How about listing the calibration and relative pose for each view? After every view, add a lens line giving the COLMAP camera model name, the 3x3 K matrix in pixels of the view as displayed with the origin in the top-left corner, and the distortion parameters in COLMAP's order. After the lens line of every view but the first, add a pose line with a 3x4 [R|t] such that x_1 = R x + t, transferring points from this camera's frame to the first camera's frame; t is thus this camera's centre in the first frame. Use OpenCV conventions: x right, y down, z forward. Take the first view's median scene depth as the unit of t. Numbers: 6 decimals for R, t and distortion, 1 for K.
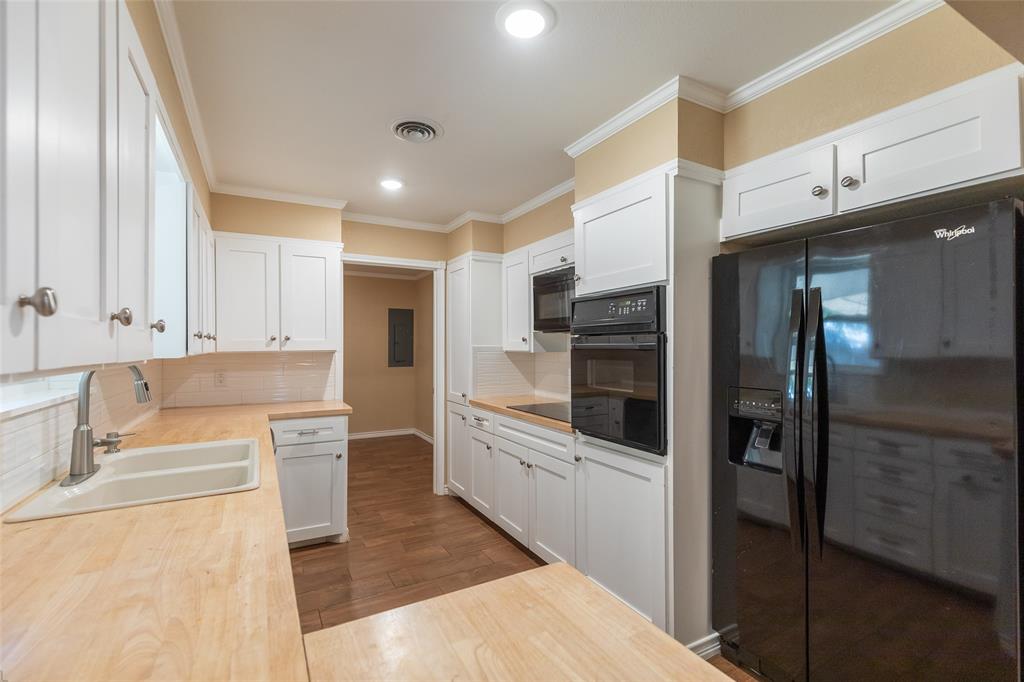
lens RADIAL K [[464.3, 0, 512.0], [0, 464.3, 341.0], [0, 0, 1]] dist [0.000071, -0.000034]
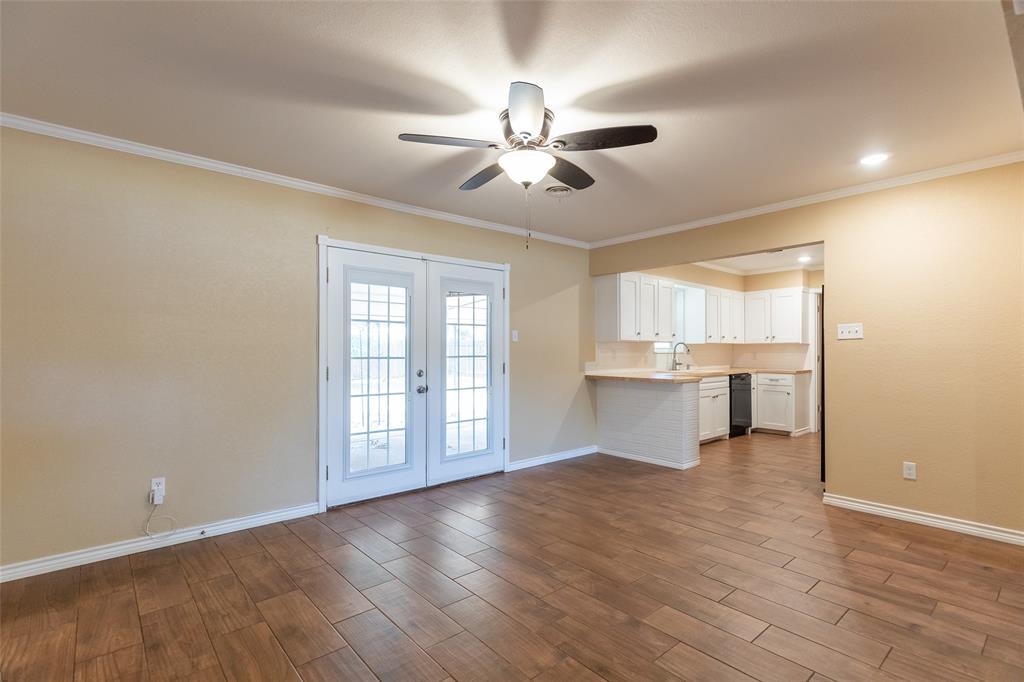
lens RADIAL K [[485.9, 0, 512.0], [0, 485.9, 341.0], [0, 0, 1]] dist [-0.000949, -0.000109]
pose [[0.208809, -0.010002, -0.977905, 1.517524], [0.007319, 0.999936, -0.008664, 0.024529], [0.977929, -0.005348, 0.208868, -0.667952]]
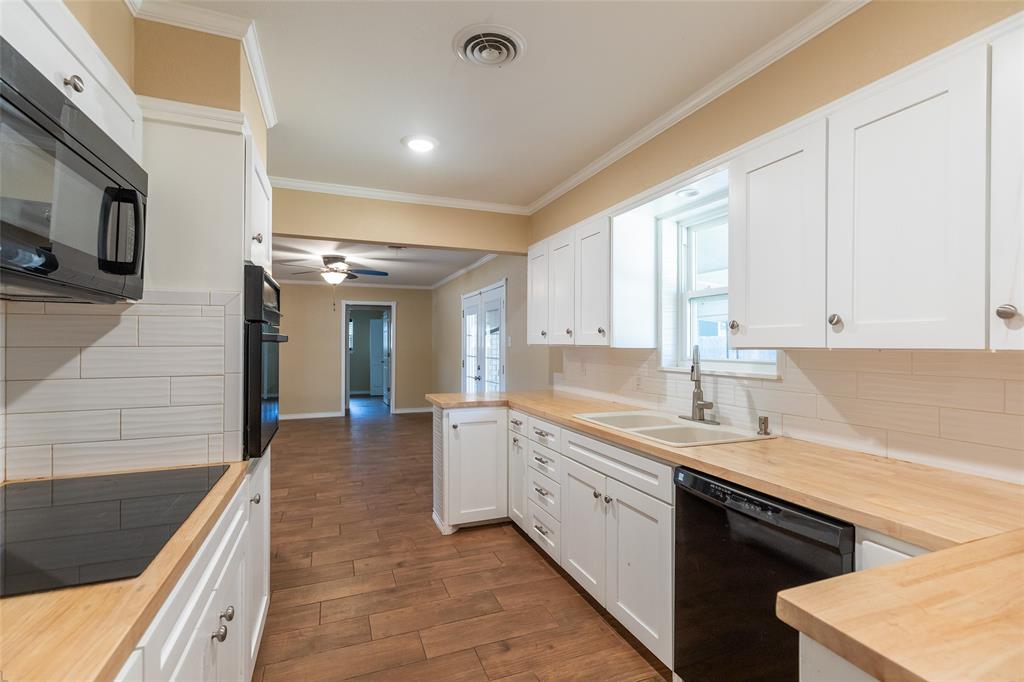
lens RADIAL K [[464.3, 0, 512.0], [0, 464.3, 341.0], [0, 0, 1]] dist [0.000071, -0.000034]
pose [[-0.991829, 0.002744, 0.127541, -0.262485], [0.000625, 0.999861, -0.016647, 0.019687], [-0.127569, -0.016431, -0.991694, 1.325476]]
